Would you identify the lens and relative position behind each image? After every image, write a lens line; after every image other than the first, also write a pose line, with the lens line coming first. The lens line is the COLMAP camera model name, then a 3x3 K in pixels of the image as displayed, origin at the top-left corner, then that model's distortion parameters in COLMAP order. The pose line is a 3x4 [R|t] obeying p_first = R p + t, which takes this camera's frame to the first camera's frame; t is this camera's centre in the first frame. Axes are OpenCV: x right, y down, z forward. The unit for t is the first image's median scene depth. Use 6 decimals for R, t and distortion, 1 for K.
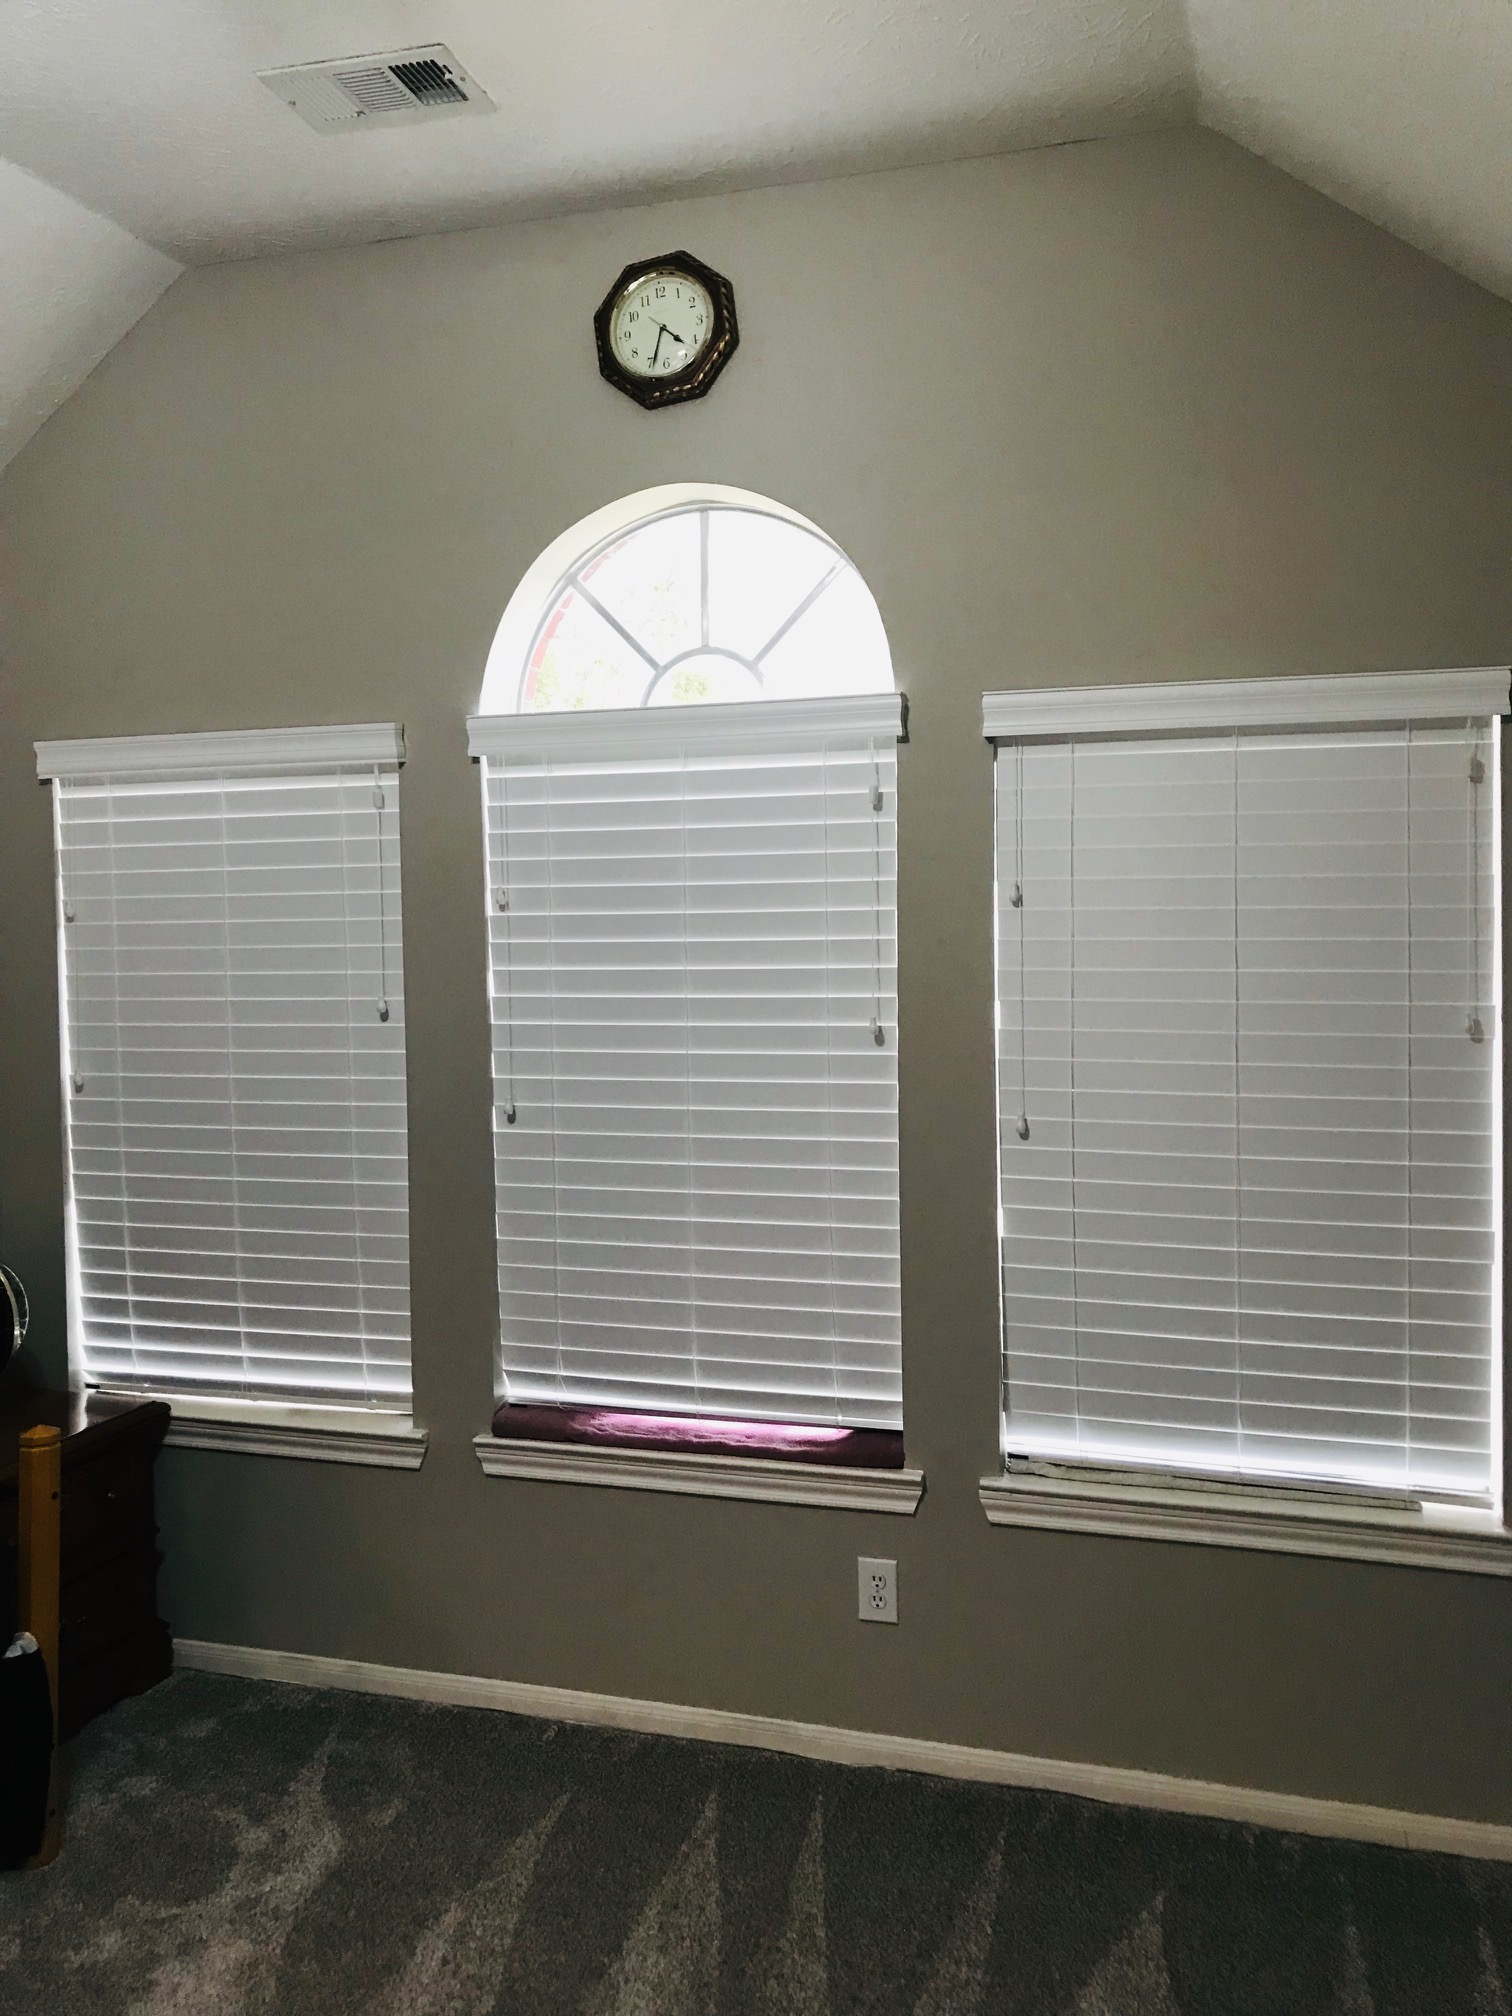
lens RADIAL K [[1599.1, 0, 767.1], [0, 1599.1, 1015.3], [0, 0, 1]] dist [0.007935, -0.017927]
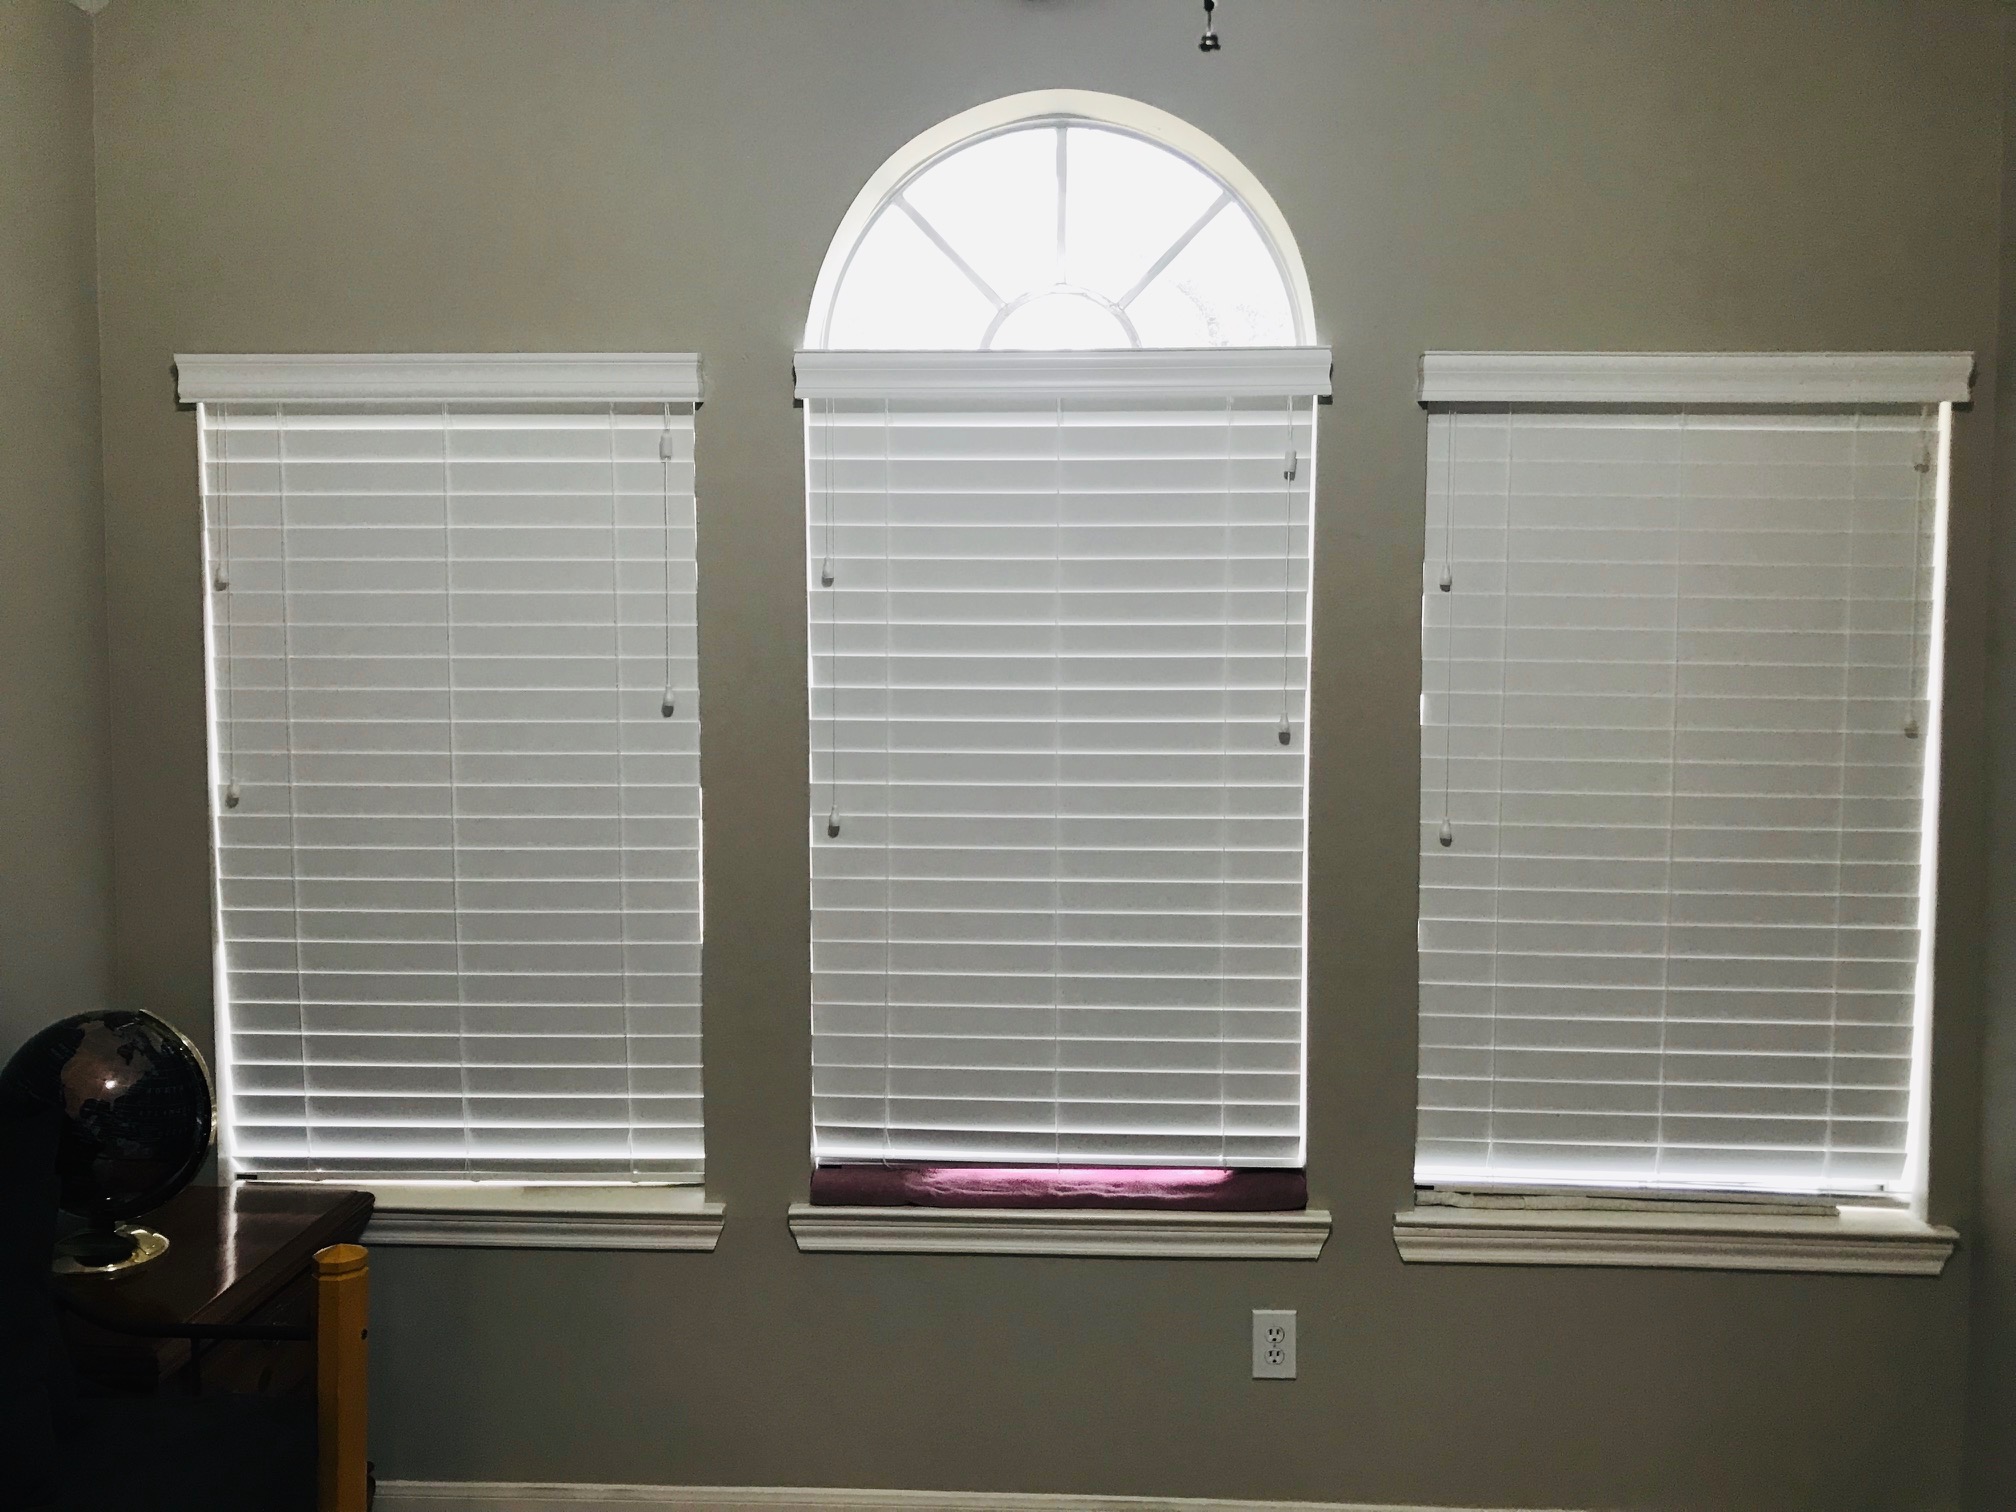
lens RADIAL K [[1599.1, 0, 999.0], [0, 1599.1, 760.2], [0, 0, 1]] dist [0.007935, -0.017927]
pose [[0.967920, -0.005955, 0.251190, -0.294001], [-0.001017, 0.999618, 0.027618, 0.003364], [-0.251258, -0.026987, 0.967544, 0.163096]]
